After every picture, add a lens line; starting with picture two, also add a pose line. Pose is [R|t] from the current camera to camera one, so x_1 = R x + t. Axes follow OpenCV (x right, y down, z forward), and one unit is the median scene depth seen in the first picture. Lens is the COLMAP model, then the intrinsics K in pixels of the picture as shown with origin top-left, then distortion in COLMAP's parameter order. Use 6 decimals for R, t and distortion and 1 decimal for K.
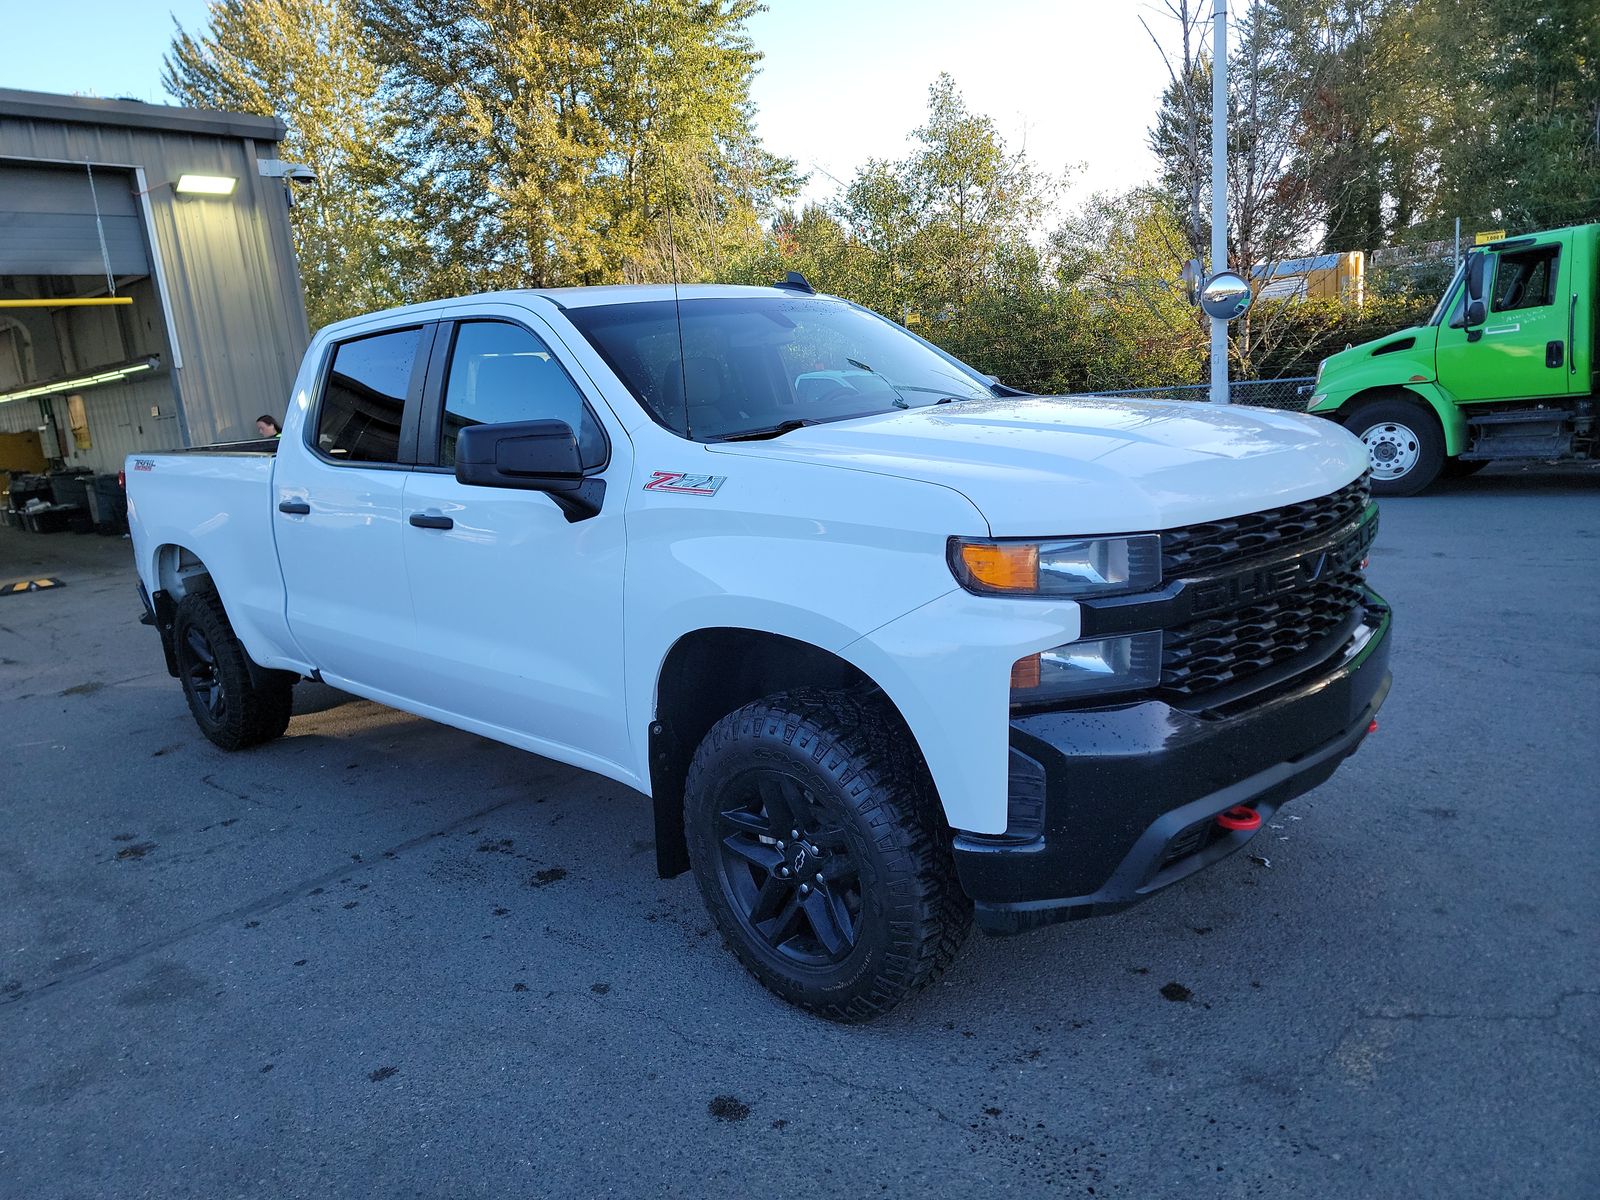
lens RADIAL K [[1108.4, 0, 823.5], [0, 1108.4, 634.9], [0, 0, 1]] dist [0.041148, -0.031358]
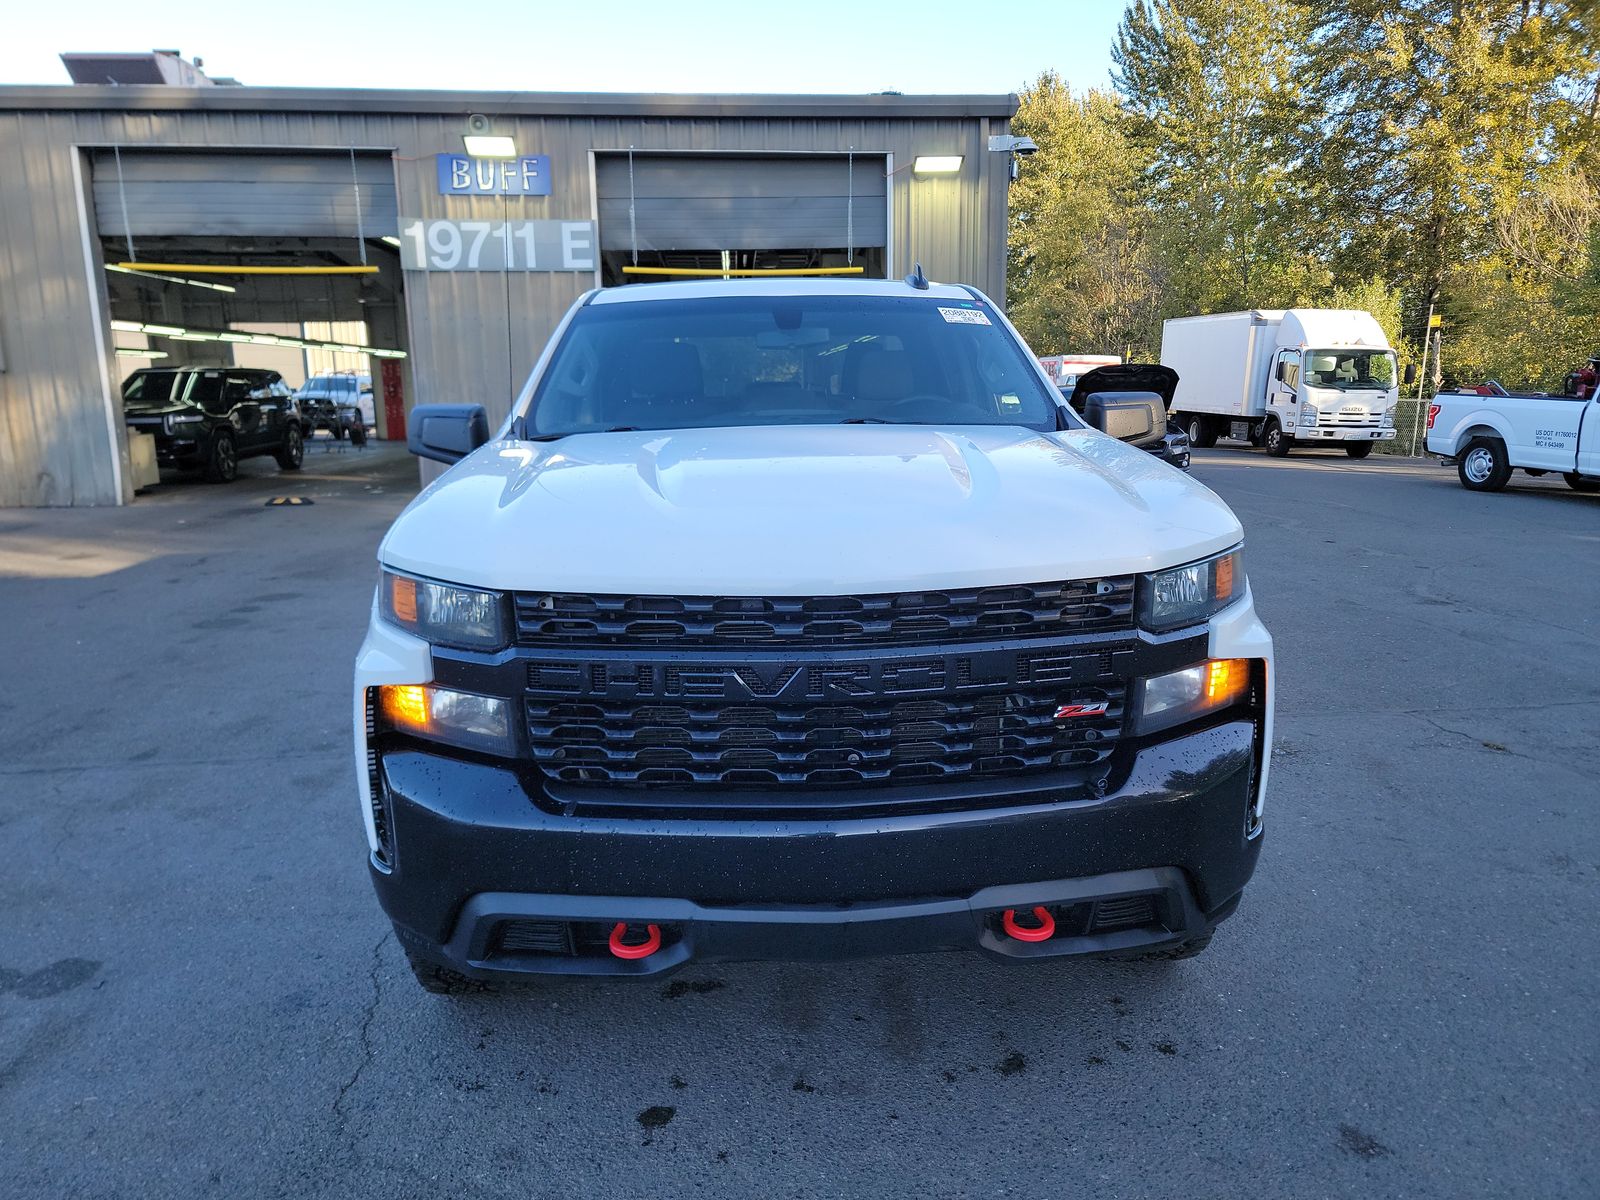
lens RADIAL K [[1116.6, 0, 794.4], [0, 1116.6, 655.3], [0, 0, 1]] dist [0.046429, -0.031855]
pose [[0.718017, 0.230658, -0.656695, 0.197761], [-0.197324, 0.972241, 0.125740, -0.037288], [0.667469, 0.039298, 0.743600, 0.087347]]
